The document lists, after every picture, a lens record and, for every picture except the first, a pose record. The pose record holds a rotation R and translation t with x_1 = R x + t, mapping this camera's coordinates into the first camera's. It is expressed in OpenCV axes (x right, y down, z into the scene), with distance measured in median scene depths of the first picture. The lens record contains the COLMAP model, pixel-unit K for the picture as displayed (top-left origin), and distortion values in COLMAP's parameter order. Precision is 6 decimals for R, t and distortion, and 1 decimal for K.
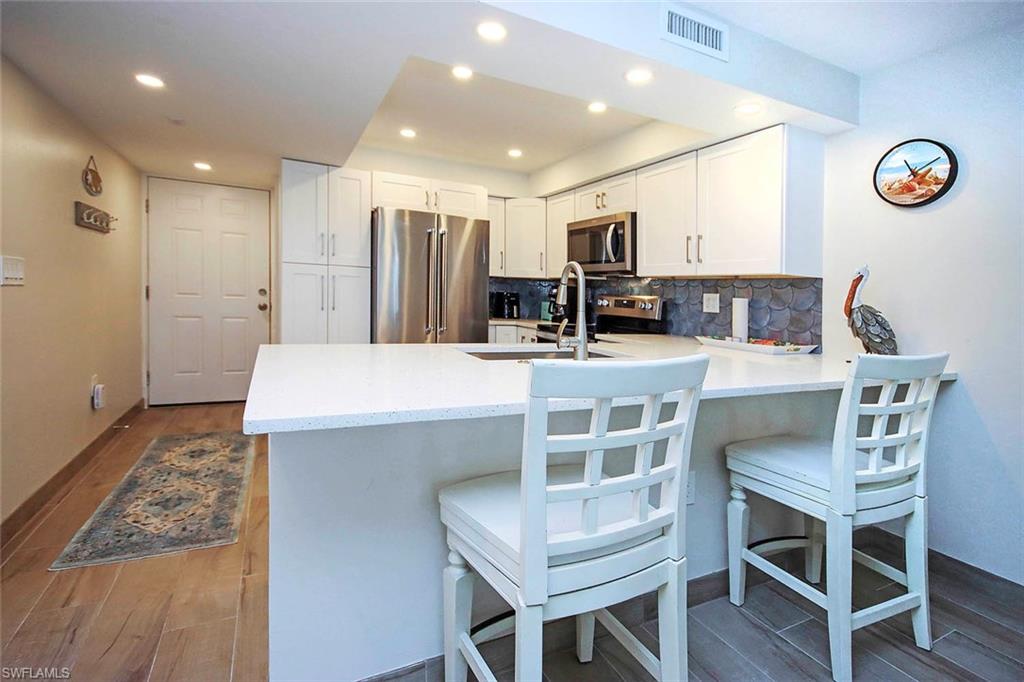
lens RADIAL K [[473.9, 0, 510.4], [0, 473.9, 302.7], [0, 0, 1]] dist [0.001773, 0.000010]
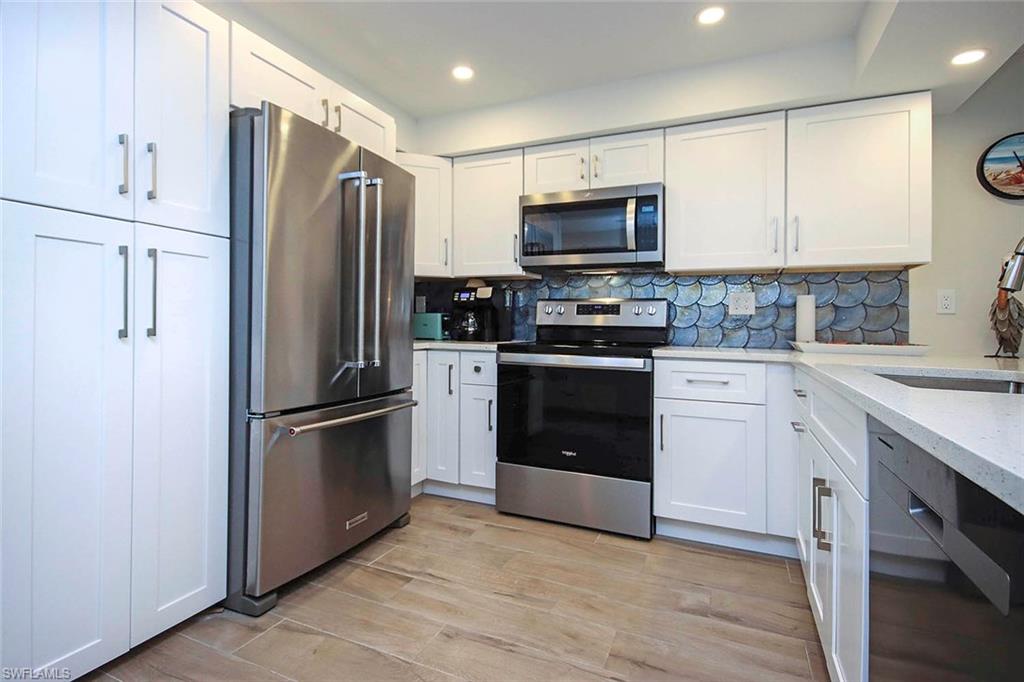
lens RADIAL K [[509.1, 0, 490.9], [0, 509.1, 323.4], [0, 0, 1]] dist [0.000562, -0.000319]
pose [[0.789547, -0.028118, 0.613045, -0.437237], [0.028998, 0.999543, 0.008499, 0.013750], [-0.613004, 0.011066, 0.790002, 0.509975]]
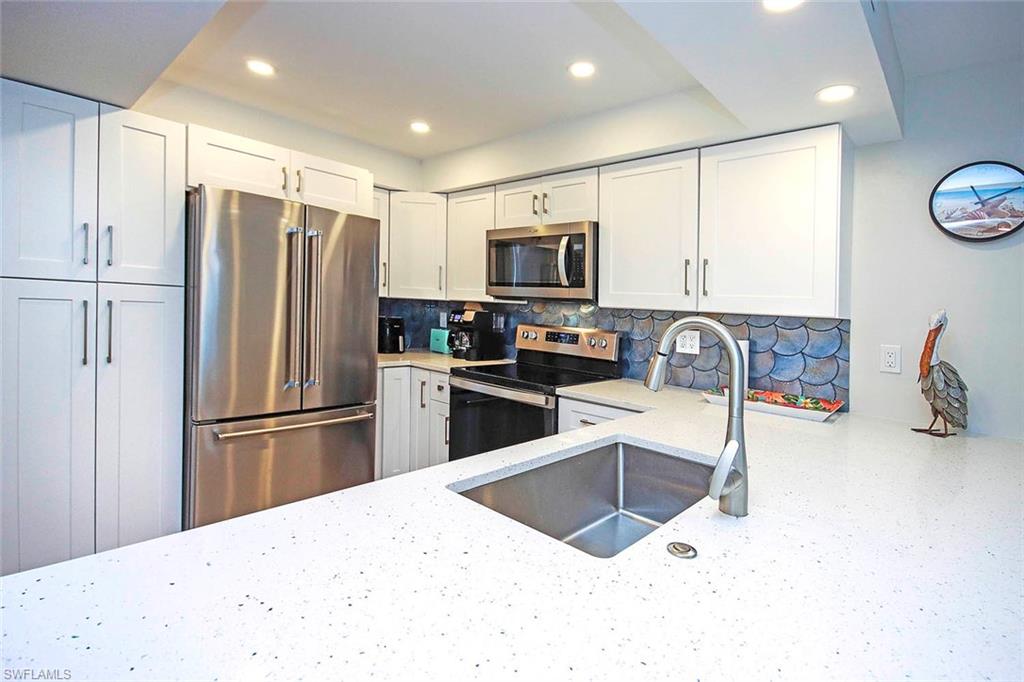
lens RADIAL K [[492.3, 0, 514.5], [0, 492.3, 310.4], [0, 0, 1]] dist [-0.004909, -0.000842]
pose [[0.934431, 0.001627, 0.356140, -0.135324], [-0.002483, 0.999995, 0.001947, -0.049063], [-0.356135, -0.002703, 0.934430, 0.295813]]
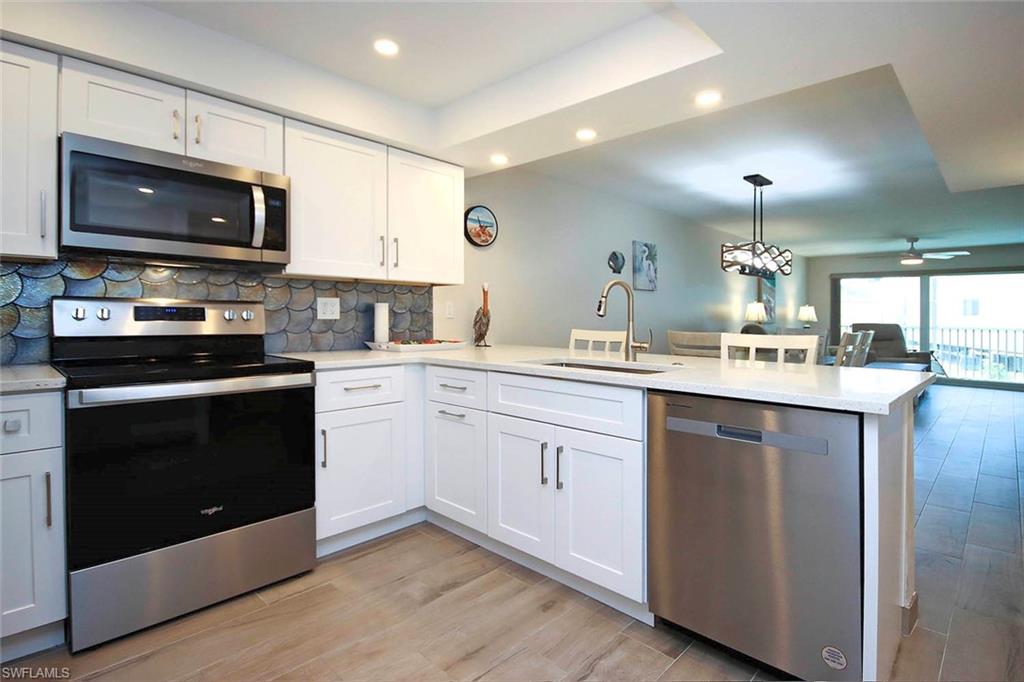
lens RADIAL K [[526.2, 0, 509.7], [0, 526.2, 305.3], [0, 0, 1]] dist [0.045413, -0.025899]
pose [[-0.328219, -0.023748, 0.944303, -0.553497], [-0.000783, 0.999690, 0.024868, -0.027132], [-0.944601, 0.007423, -0.328136, 0.913683]]
